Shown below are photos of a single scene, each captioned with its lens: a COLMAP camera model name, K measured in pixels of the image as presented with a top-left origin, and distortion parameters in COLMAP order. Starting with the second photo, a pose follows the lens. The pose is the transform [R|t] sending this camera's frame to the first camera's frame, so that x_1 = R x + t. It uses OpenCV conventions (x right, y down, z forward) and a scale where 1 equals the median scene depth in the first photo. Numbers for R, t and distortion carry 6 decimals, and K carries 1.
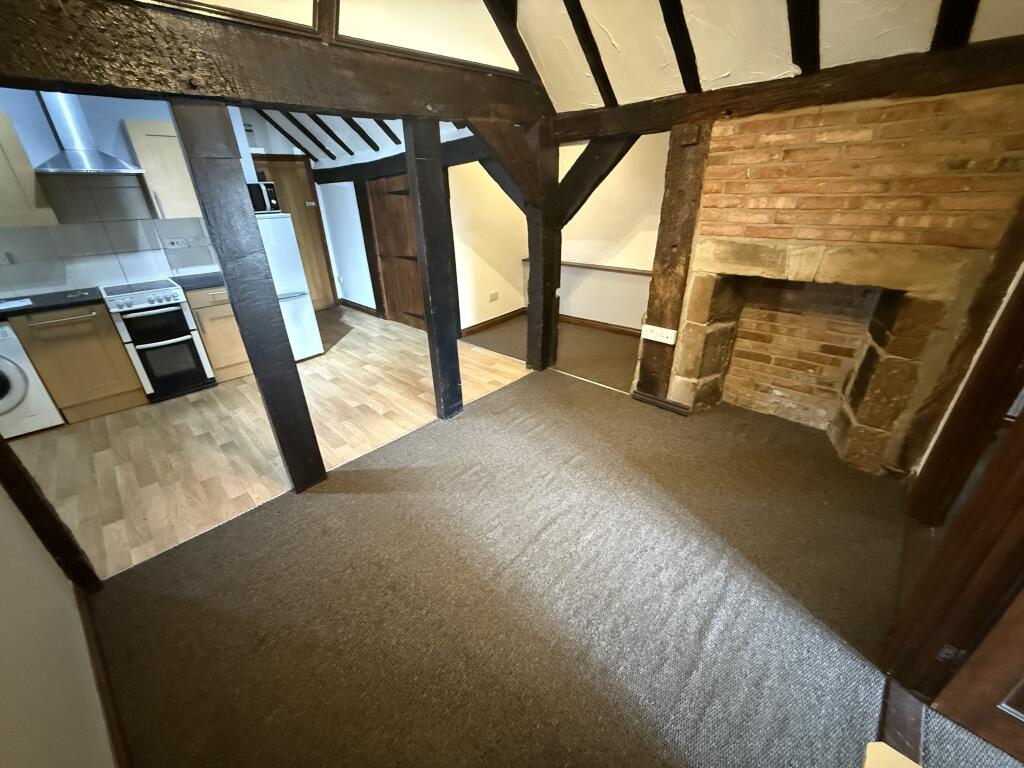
lens RADIAL K [[407.1, 0, 508.6], [0, 407.1, 382.6], [0, 0, 1]] dist [0.000806, -0.000662]
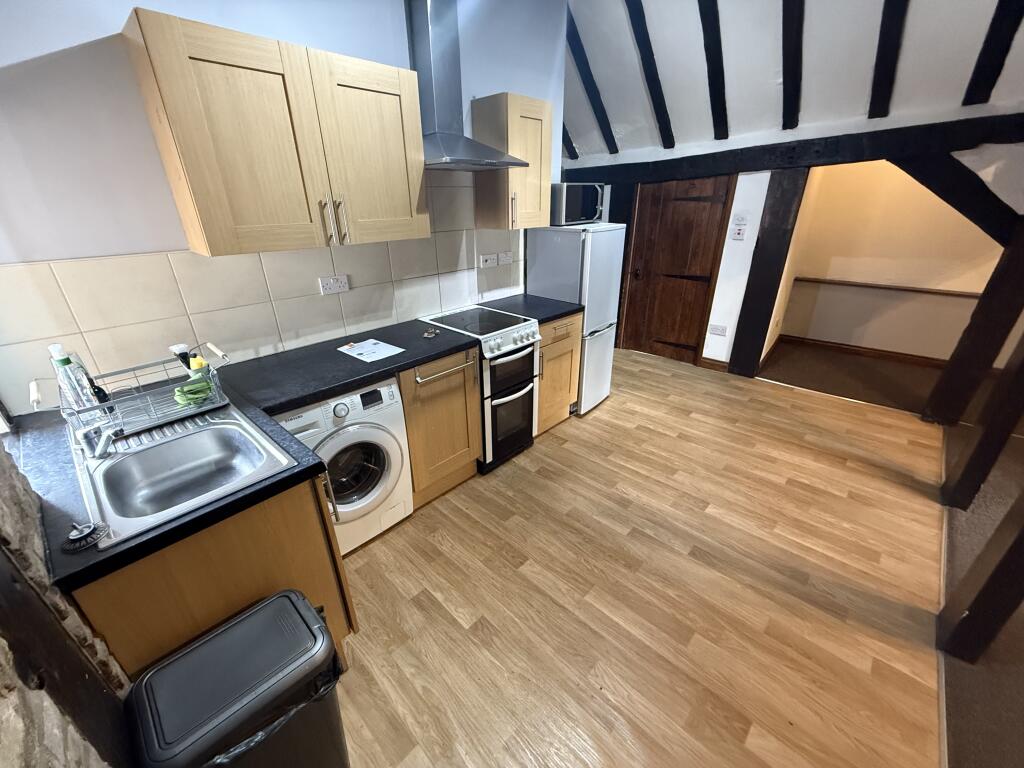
lens RADIAL K [[407.1, 0, 509.2], [0, 407.1, 383.7], [0, 0, 1]] dist [0.000806, -0.000662]
pose [[0.999824, 0.002270, 0.018603, -0.845196], [-0.001997, 0.999890, -0.014683, -0.104423], [-0.018634, 0.014643, 0.999719, 0.248532]]
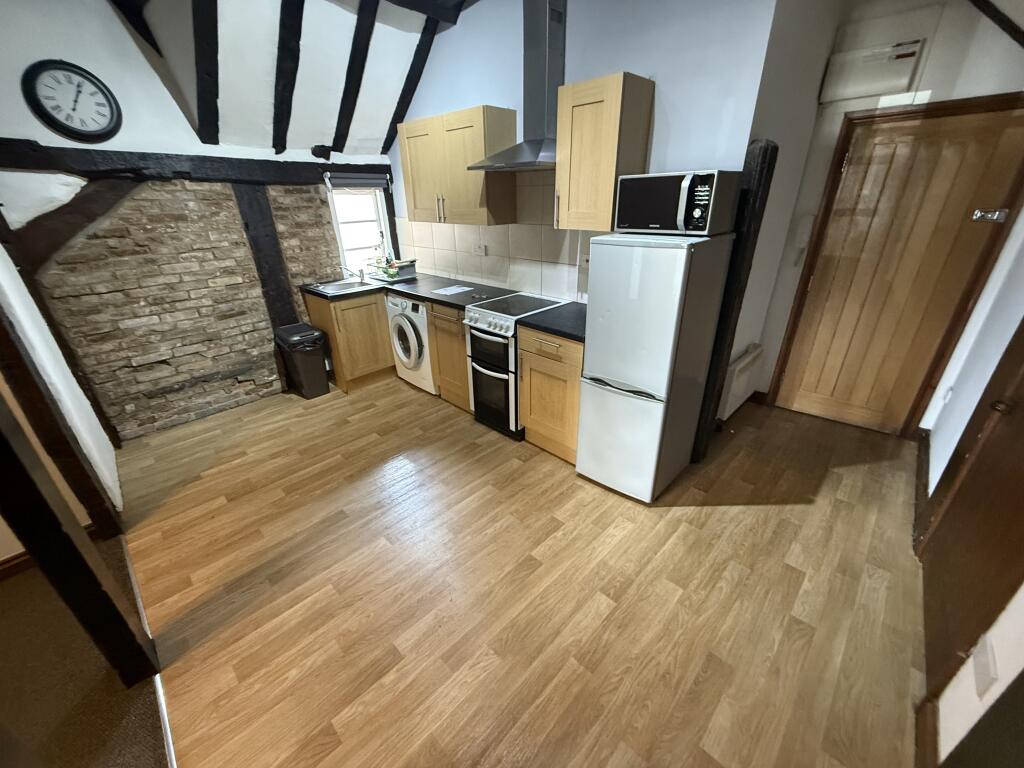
lens RADIAL K [[407.1, 0, 510.6], [0, 407.1, 385.7], [0, 0, 1]] dist [0.000806, -0.000662]
pose [[0.008818, 0.444837, -0.895568, -0.074798], [-0.415216, 0.816373, 0.401412, -0.419470], [0.909680, 0.368314, 0.191902, 0.867369]]
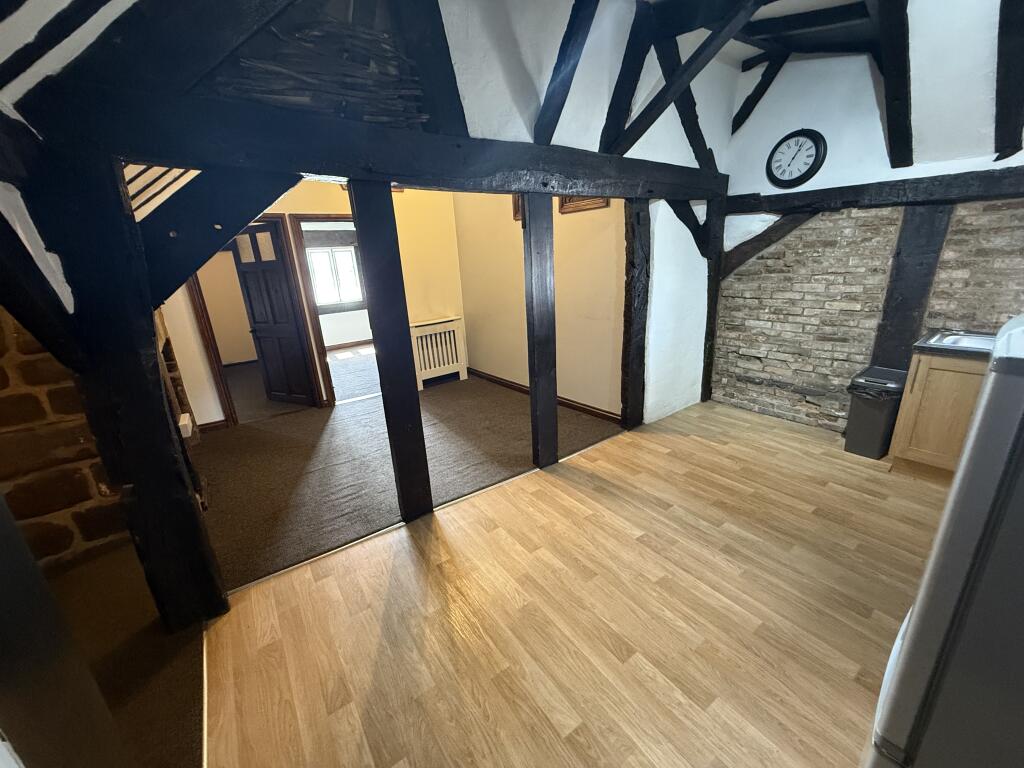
lens RADIAL K [[407.1, 0, 508.1], [0, 407.1, 387.1], [0, 0, 1]] dist [0.000806, -0.000662]
pose [[-0.981827, 0.023673, 0.188296, -0.432110], [0.147405, 0.720056, 0.678079, -0.573138], [-0.119532, 0.693512, -0.710459, 1.231369]]
